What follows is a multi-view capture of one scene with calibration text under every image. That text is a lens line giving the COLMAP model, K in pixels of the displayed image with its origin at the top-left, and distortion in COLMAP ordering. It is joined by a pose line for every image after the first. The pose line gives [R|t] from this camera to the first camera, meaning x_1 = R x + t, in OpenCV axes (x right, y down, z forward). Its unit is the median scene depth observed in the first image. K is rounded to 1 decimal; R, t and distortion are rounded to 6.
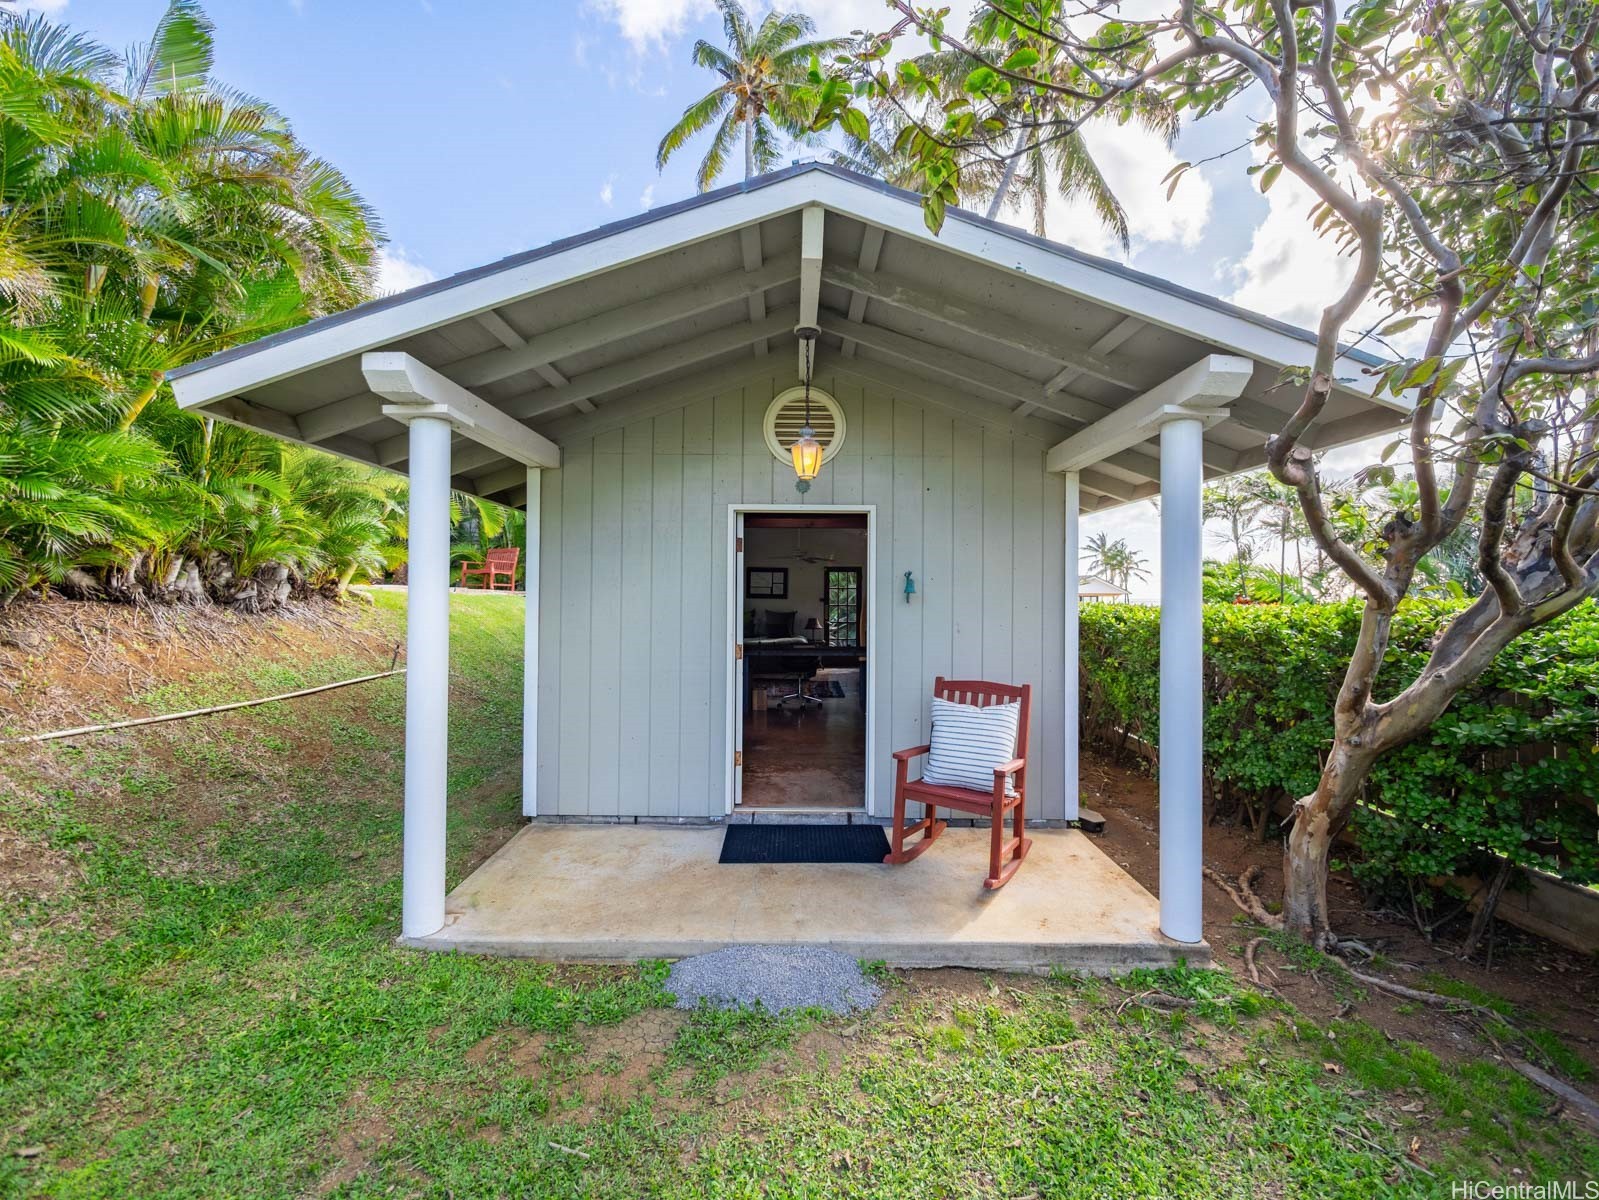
lens RADIAL K [[667.7, 0, 798.3], [0, 667.7, 596.6], [0, 0, 1]] dist [-0.008888, 0.000343]
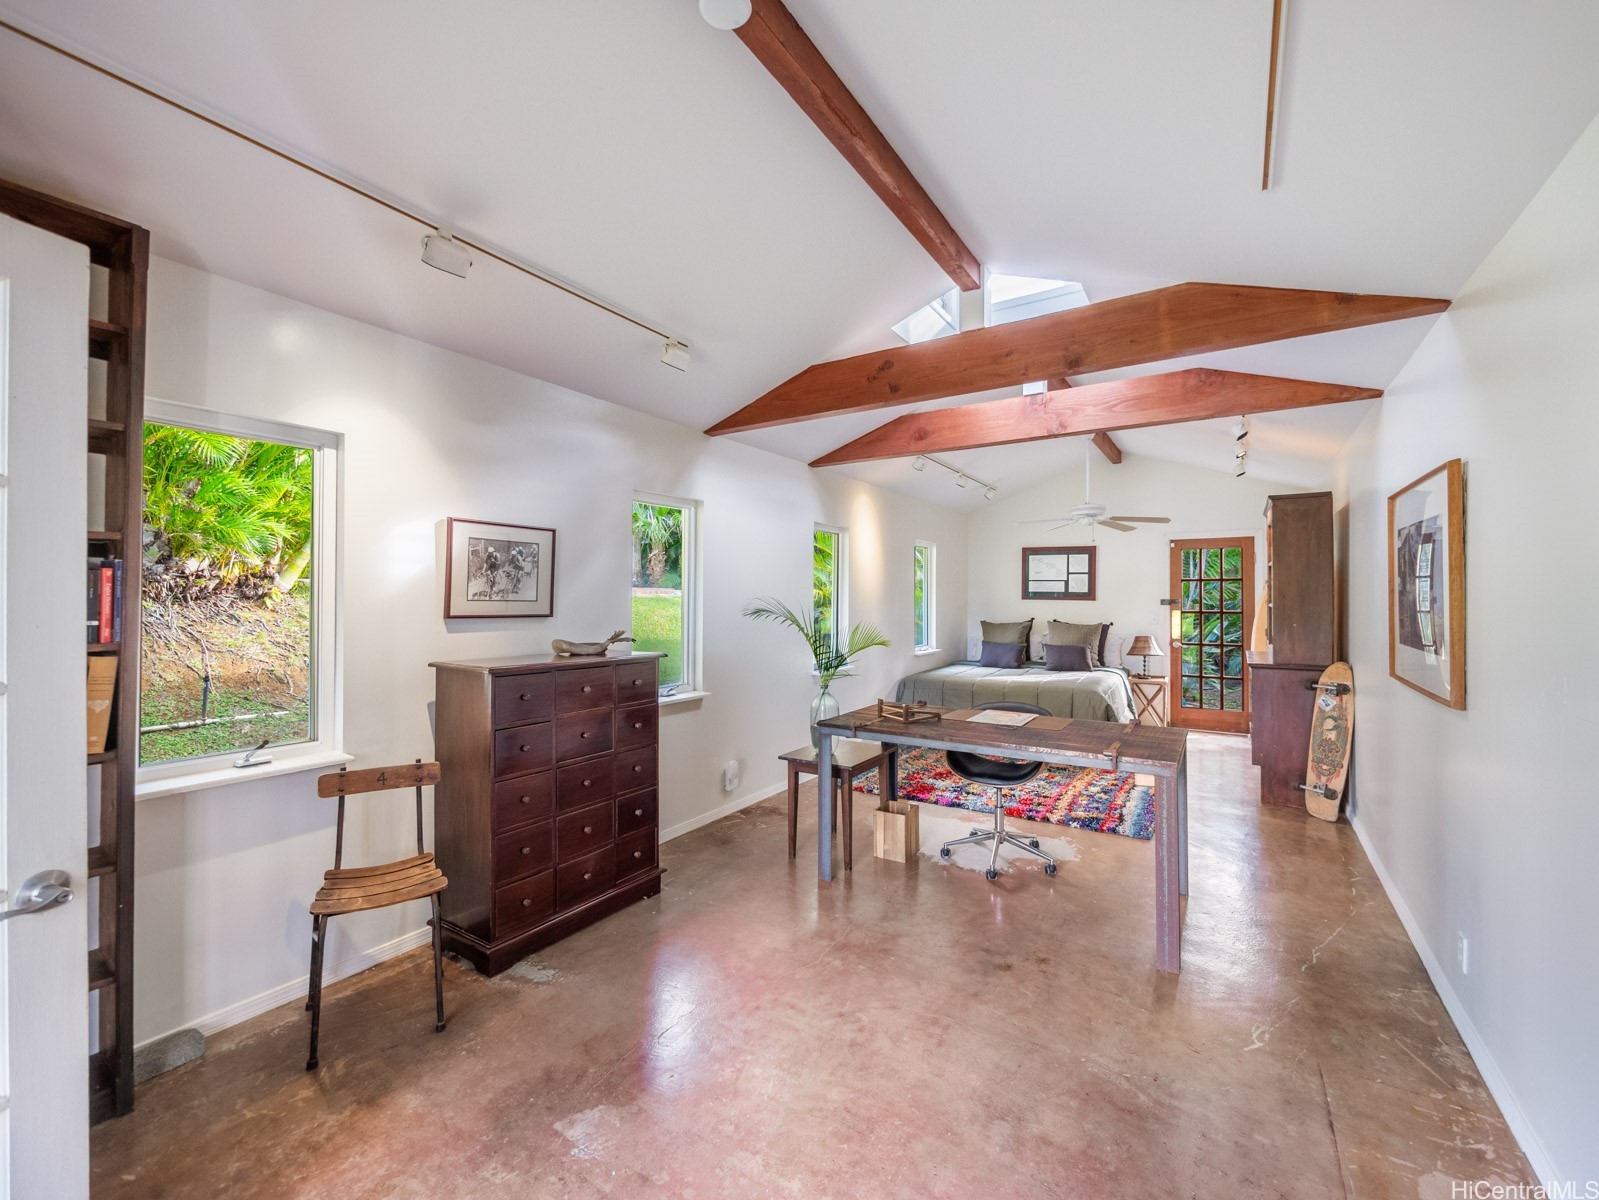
lens RADIAL K [[667.7, 0, 800.0], [0, 667.7, 595.0], [0, 0, 1]] dist [-0.008888, 0.000343]
pose [[0.832710, -0.006382, -0.553672, 0.088324], [0.001949, 0.999961, -0.008595, 0.003171], [0.553706, 0.006078, 0.832690, 0.392845]]
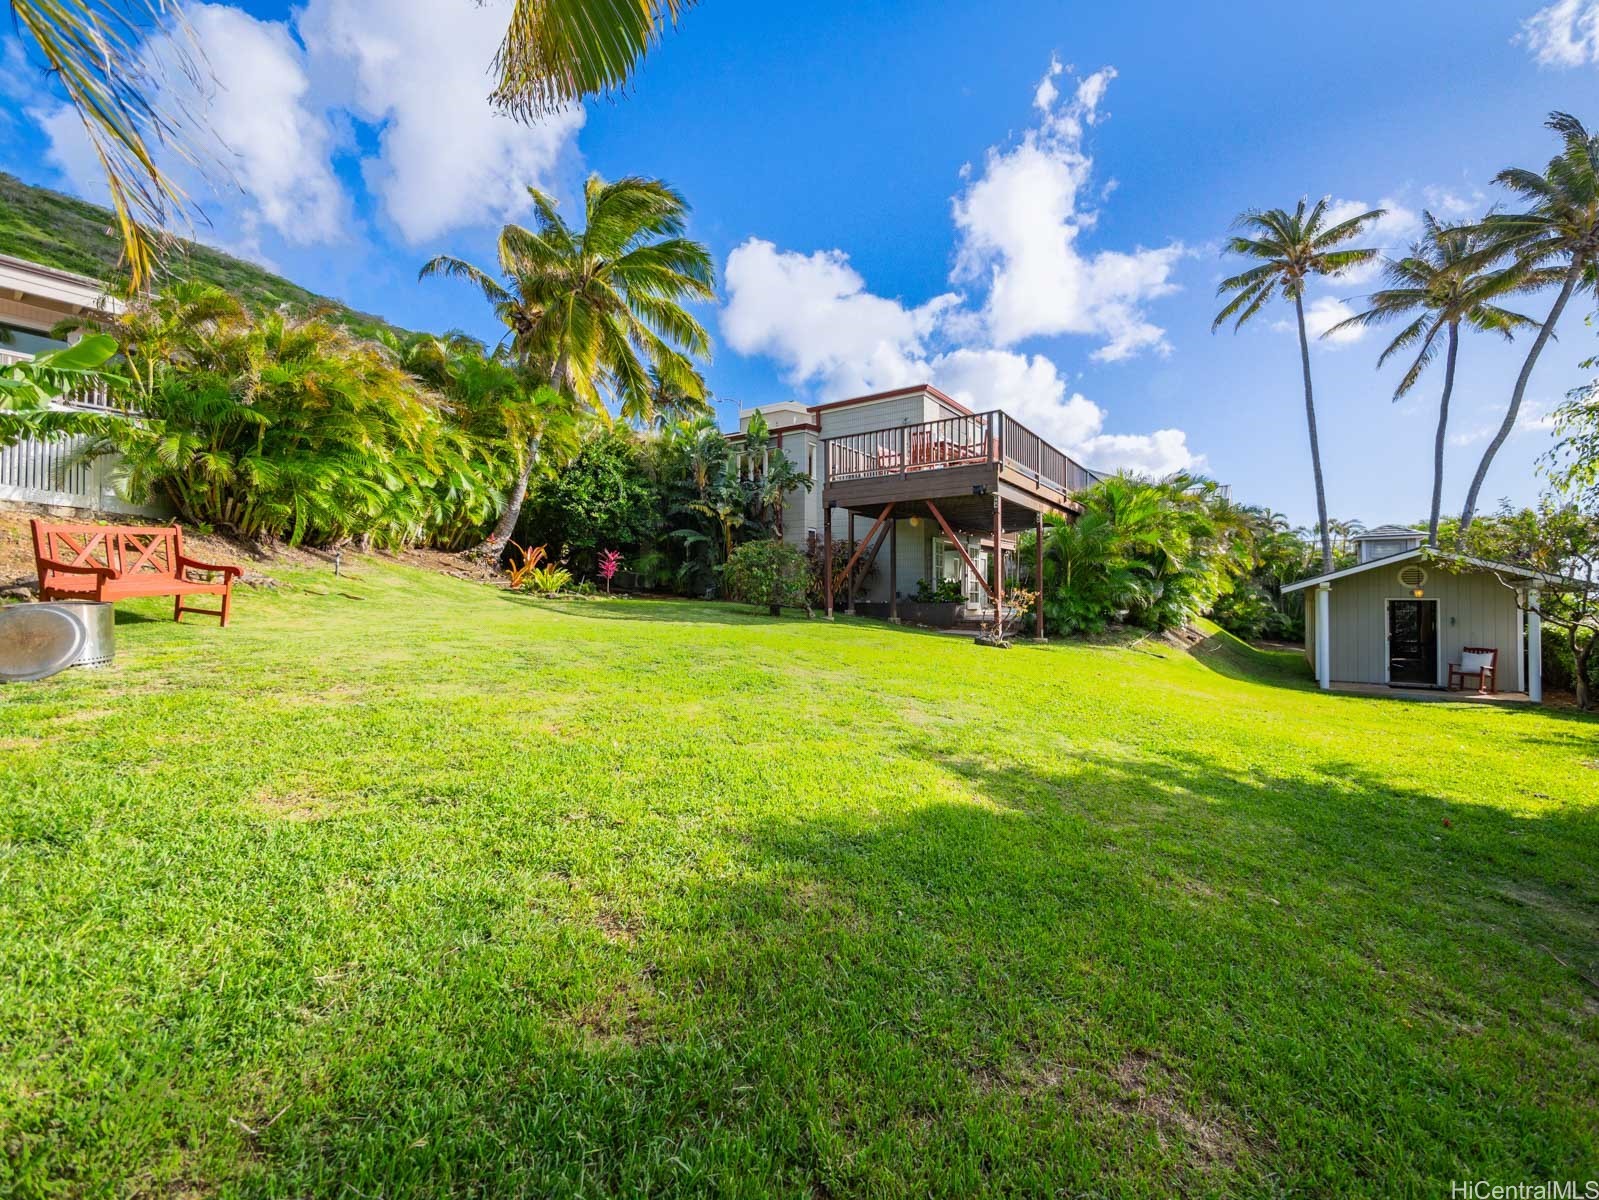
lens RADIAL K [[667.7, 0, 801.7], [0, 667.7, 598.1], [0, 0, 1]] dist [-0.008888, 0.000343]
pose [[0.817935, -0.006179, -0.575277, -0.667079], [0.002436, 0.999971, -0.007278, -0.126978], [0.575305, 0.004552, 0.817926, -4.034472]]
